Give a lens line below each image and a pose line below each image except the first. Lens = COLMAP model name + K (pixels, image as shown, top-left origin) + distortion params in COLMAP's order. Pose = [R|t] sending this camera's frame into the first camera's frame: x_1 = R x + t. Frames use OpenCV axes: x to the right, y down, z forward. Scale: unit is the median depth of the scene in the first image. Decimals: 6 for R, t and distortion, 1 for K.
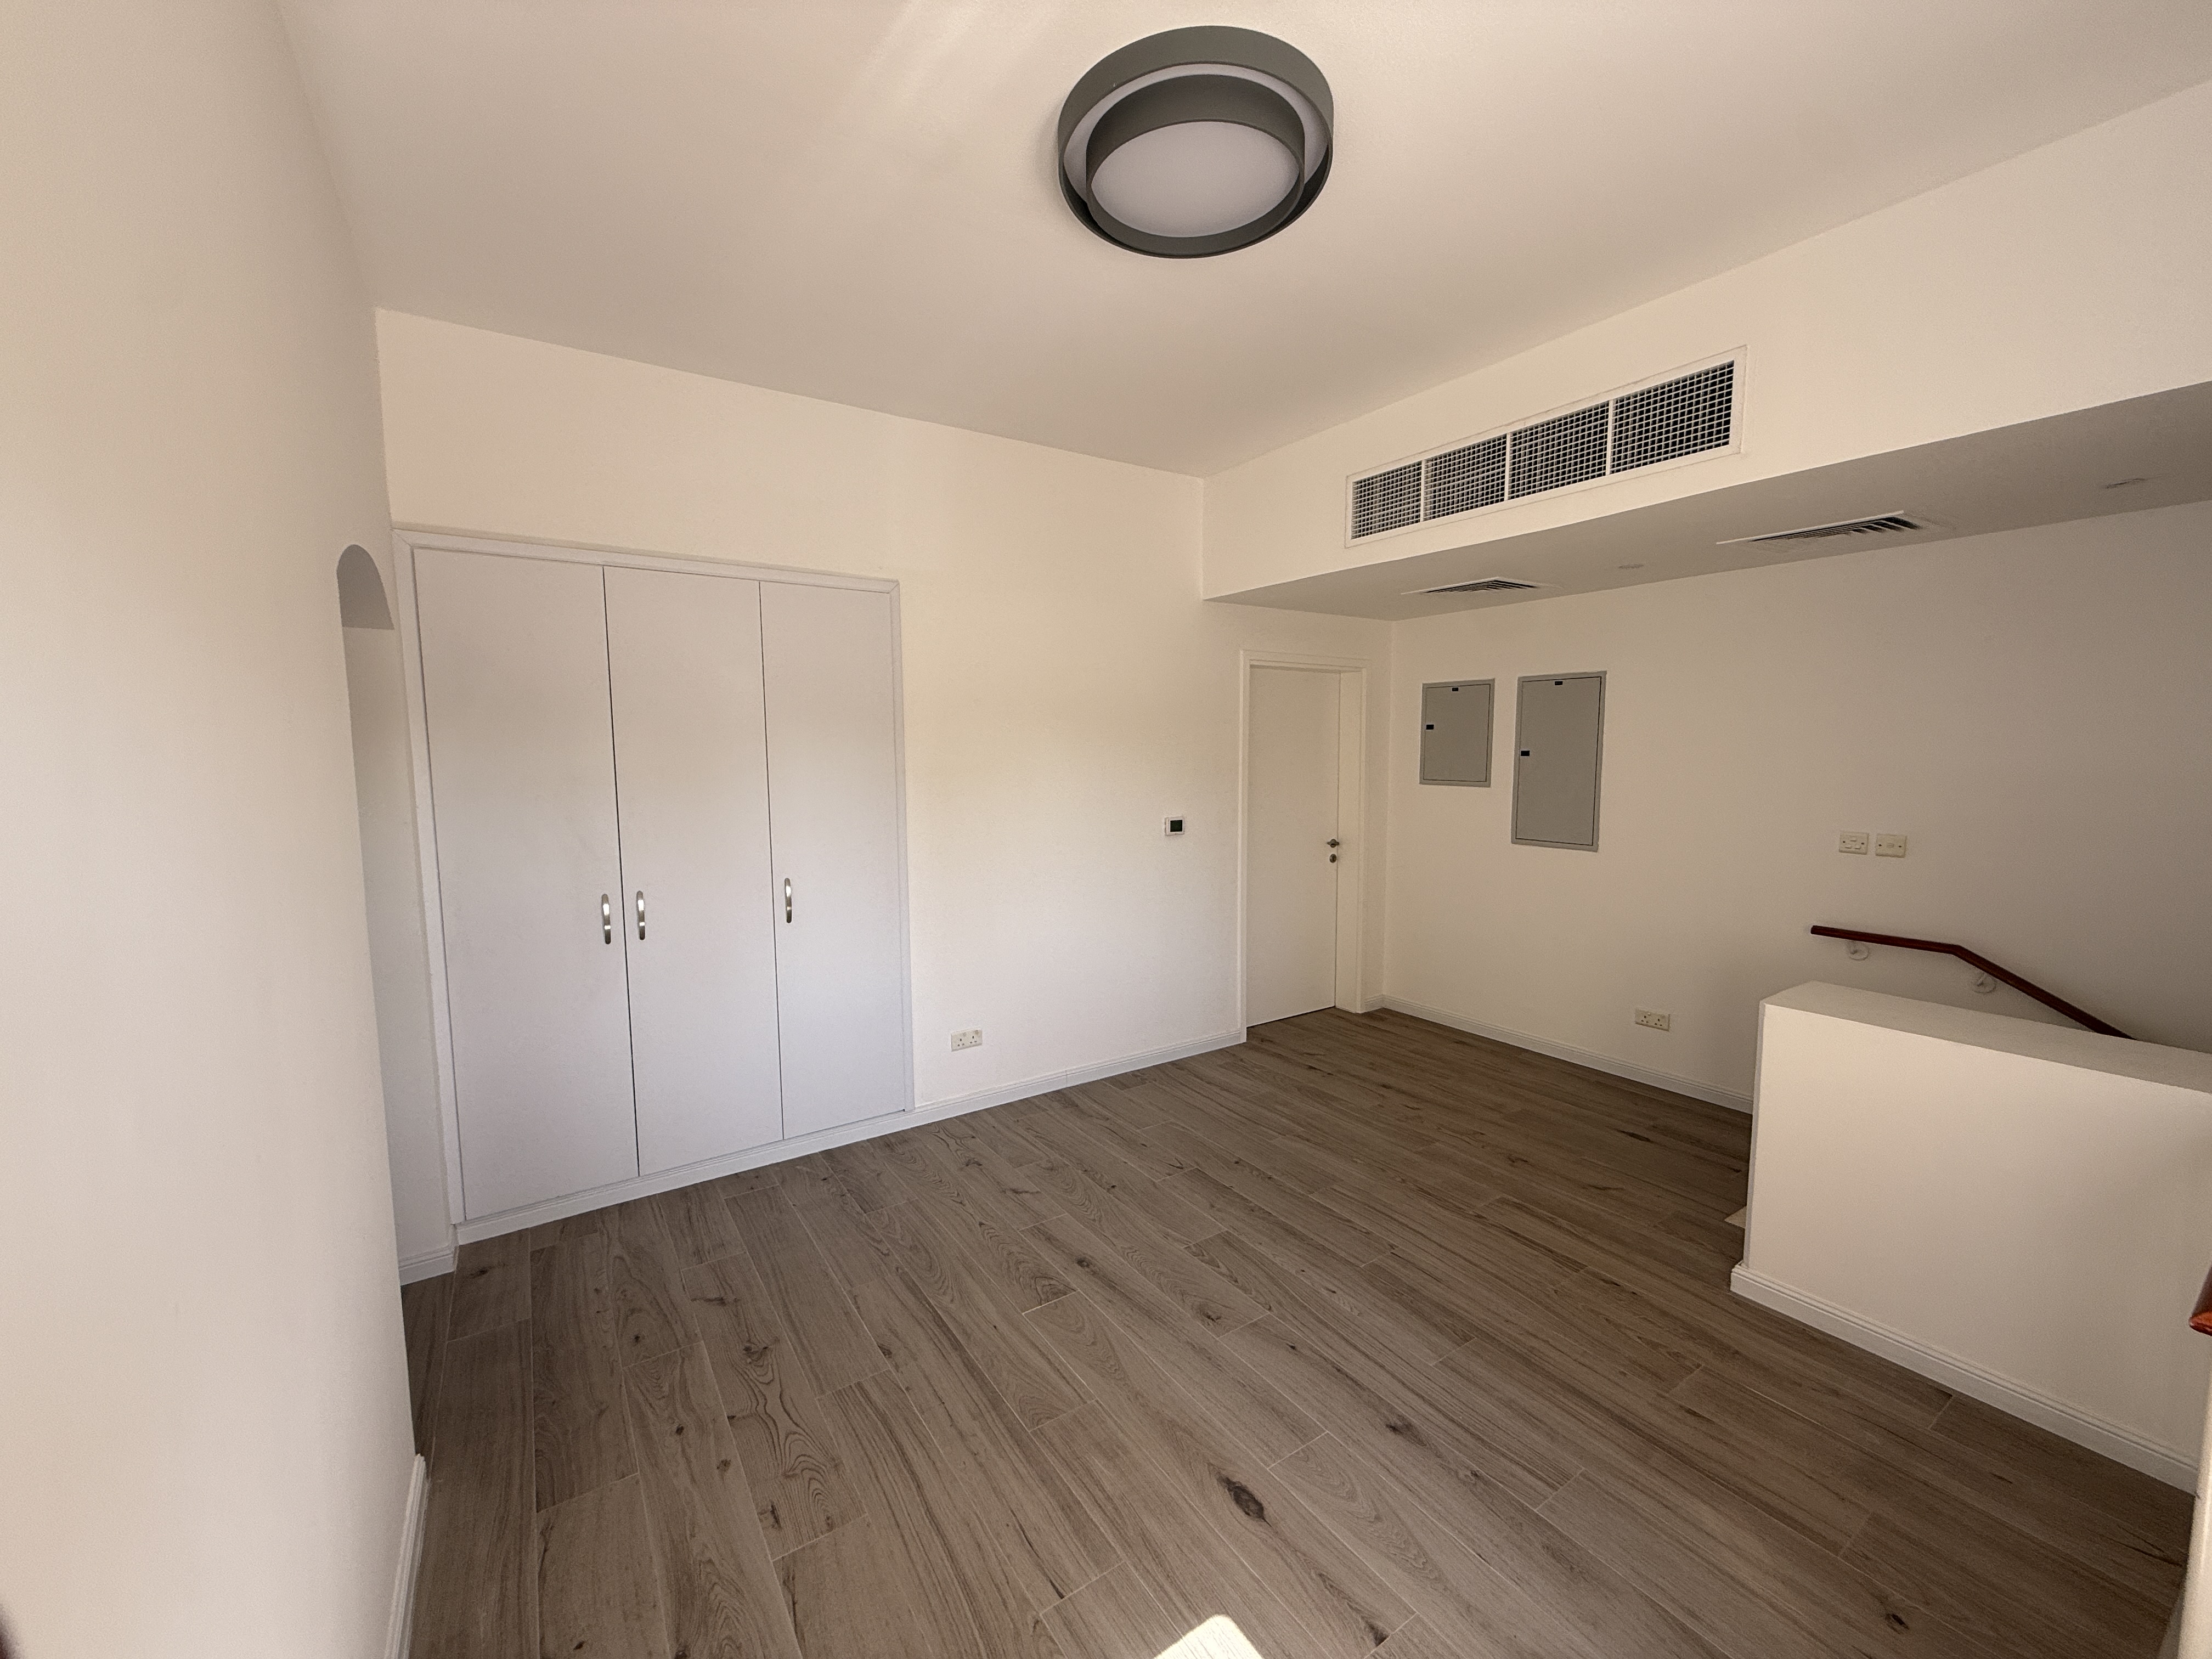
lens RADIAL K [[871.2, 0, 1098.1], [0, 871.2, 826.0], [0, 0, 1]] dist [0.000722, 0.000310]
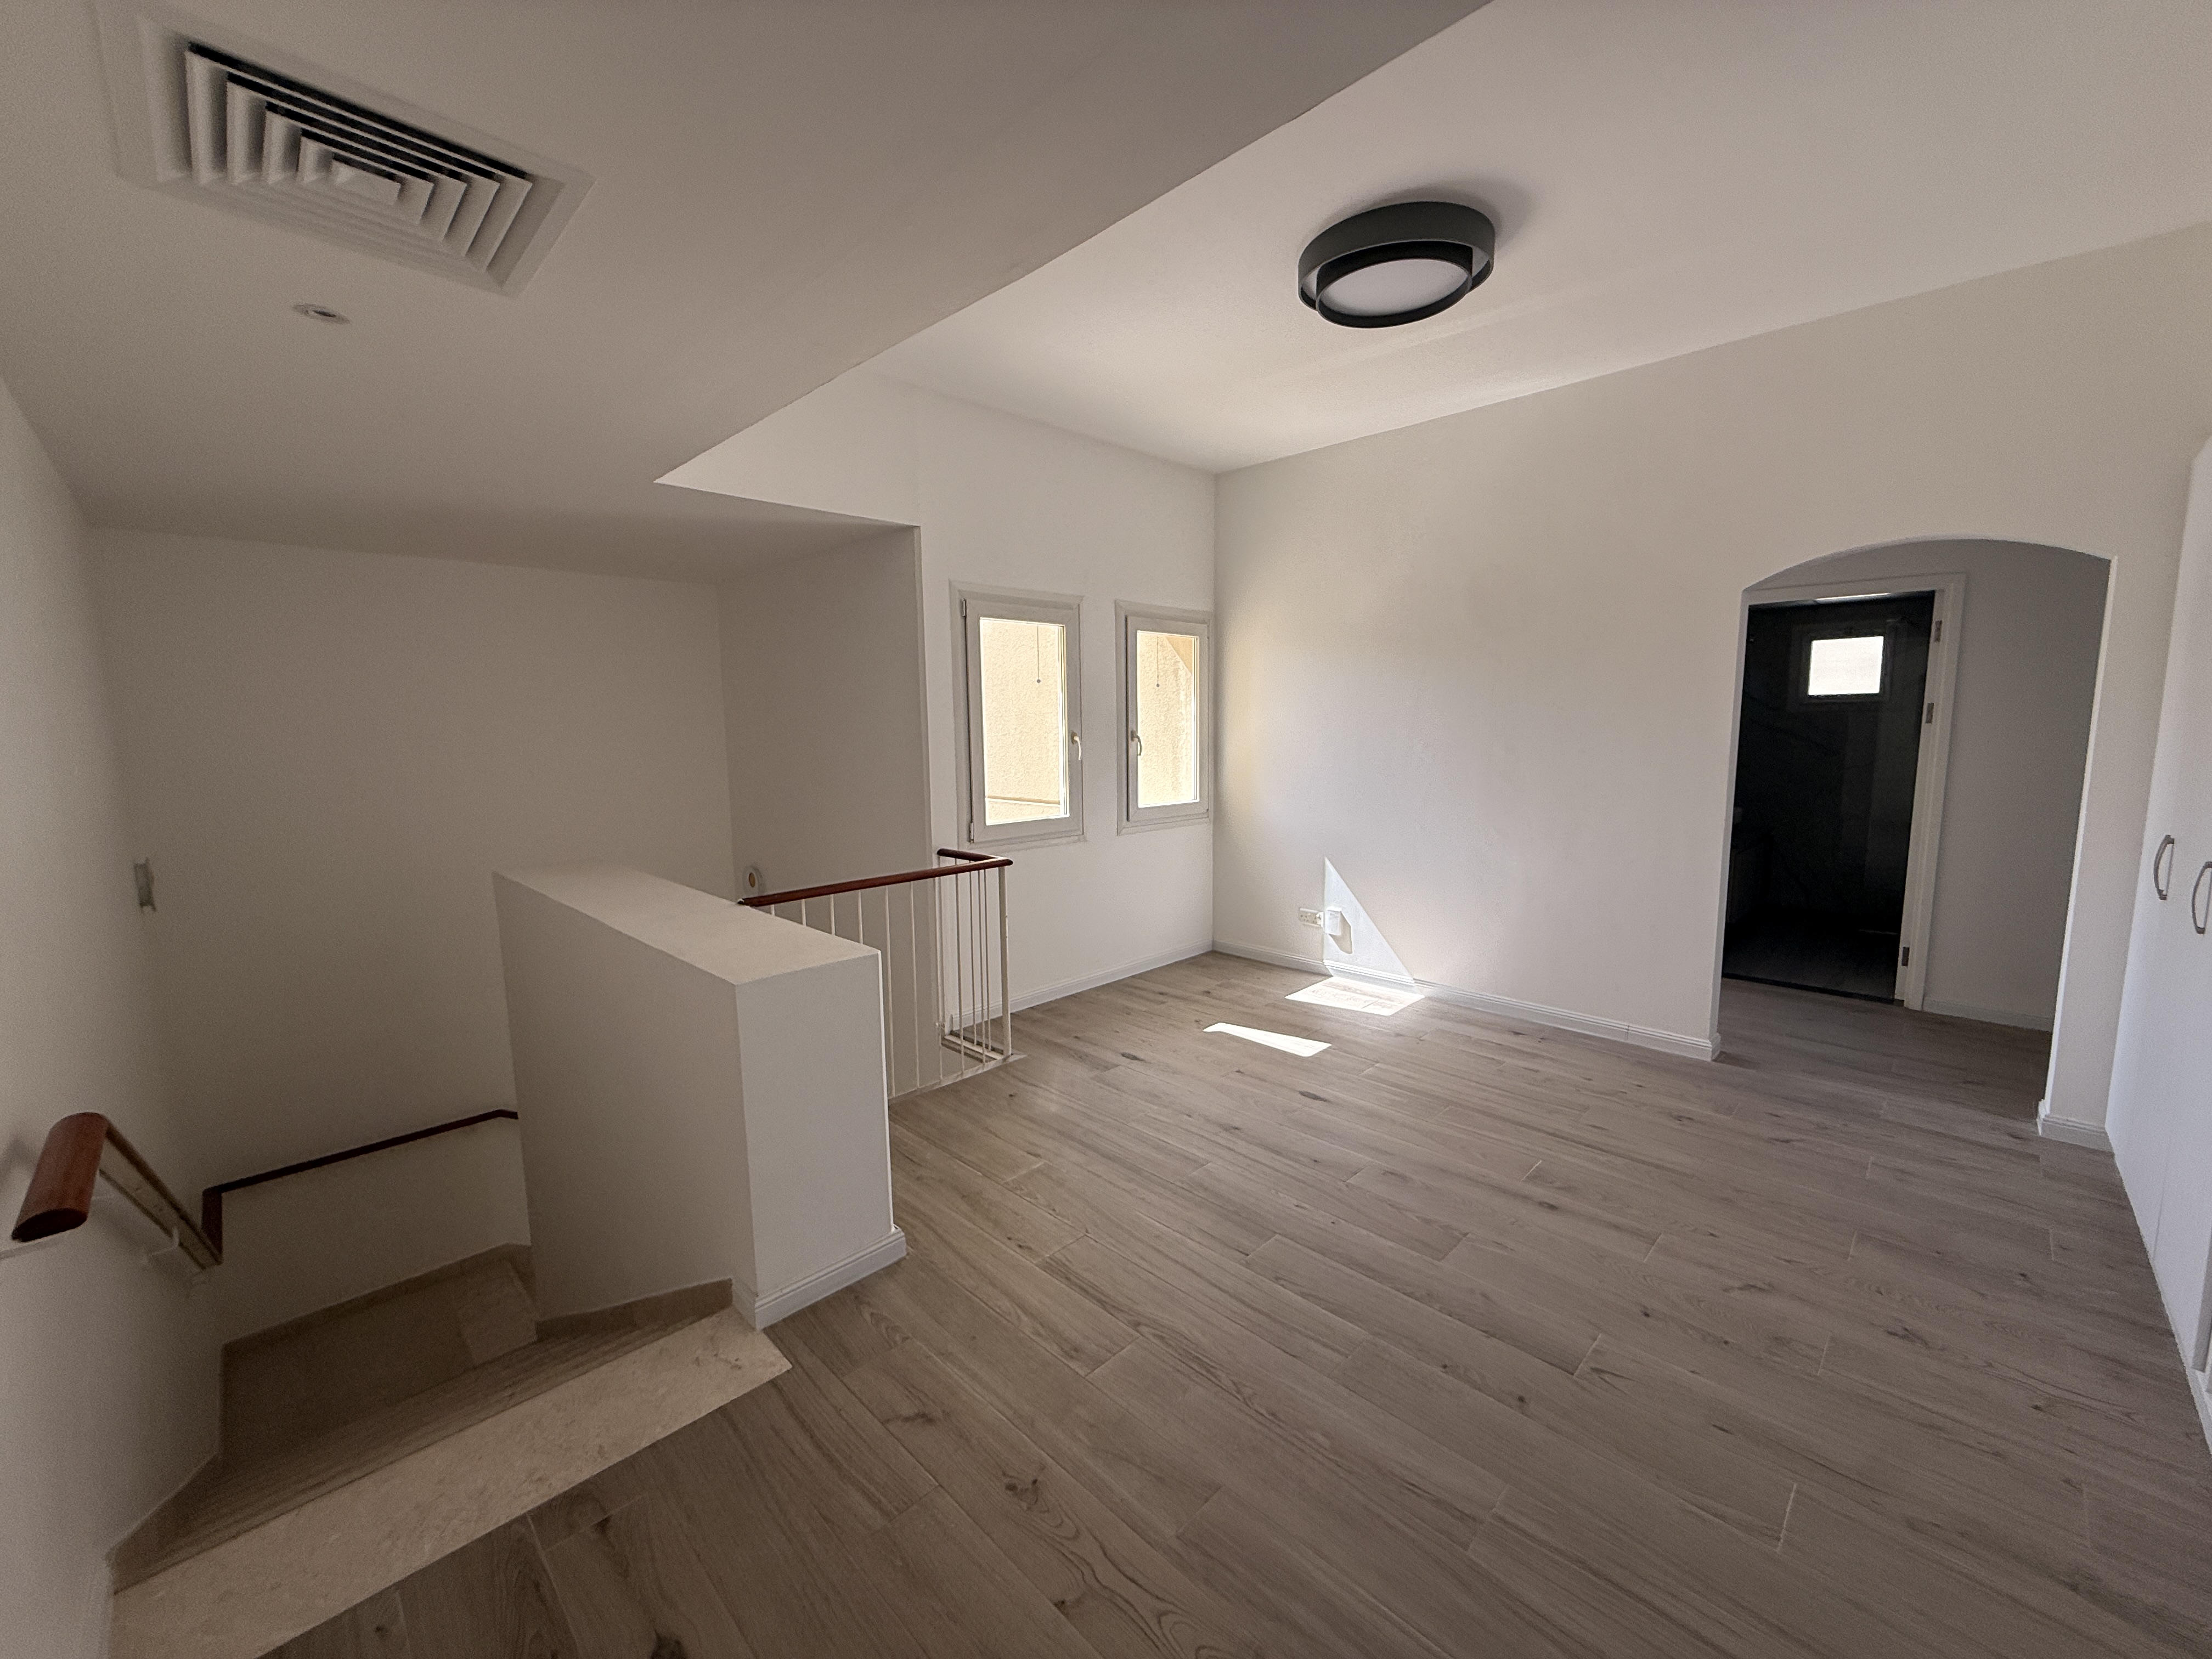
lens RADIAL K [[871.2, 0, 1098.1], [0, 871.2, 826.0], [0, 0, 1]] dist [0.000722, 0.000310]
pose [[-0.979768, 0.045081, -0.194992, 0.709385], [0.002591, 0.977077, 0.212871, -0.129361], [0.200119, 0.208059, -0.957426, 1.919776]]
